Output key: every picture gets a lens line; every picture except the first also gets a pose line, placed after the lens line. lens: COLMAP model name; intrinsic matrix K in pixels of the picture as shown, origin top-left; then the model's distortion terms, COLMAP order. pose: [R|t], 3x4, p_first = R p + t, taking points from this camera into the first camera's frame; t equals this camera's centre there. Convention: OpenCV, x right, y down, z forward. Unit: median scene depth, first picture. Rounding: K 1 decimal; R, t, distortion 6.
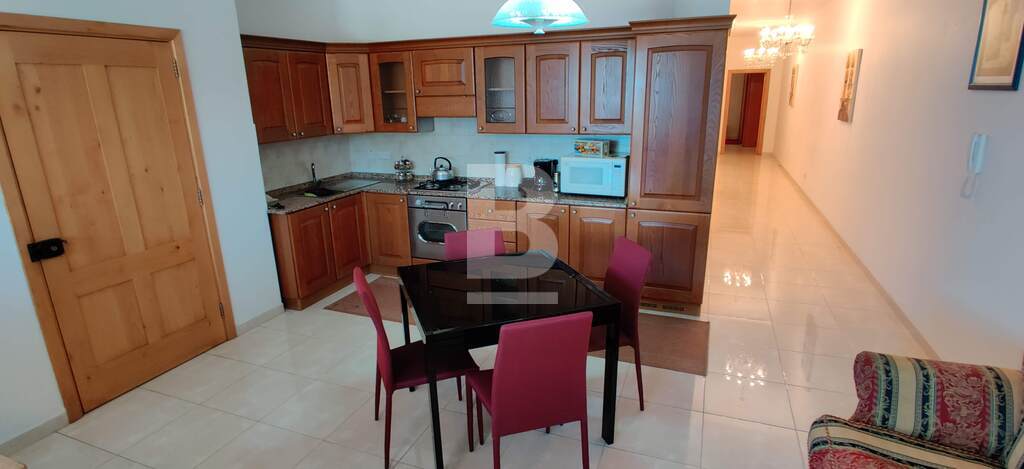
lens RADIAL K [[510.3, 0, 511.5], [0, 510.3, 239.8], [0, 0, 1]] dist [-0.016572, 0.000229]
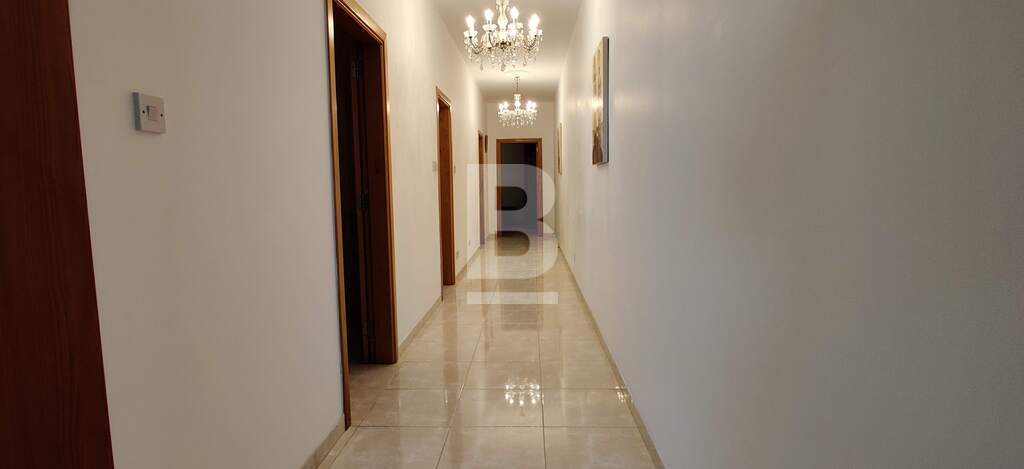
lens RADIAL K [[510.3, 0, 511.5], [0, 510.3, 239.8], [0, 0, 1]] dist [-0.016572, 0.000229]
pose [[0.943918, -0.025030, 0.329229, 0.188894], [0.082944, 0.983123, -0.163061, -0.028800], [-0.319592, 0.181224, 0.930064, 0.256956]]
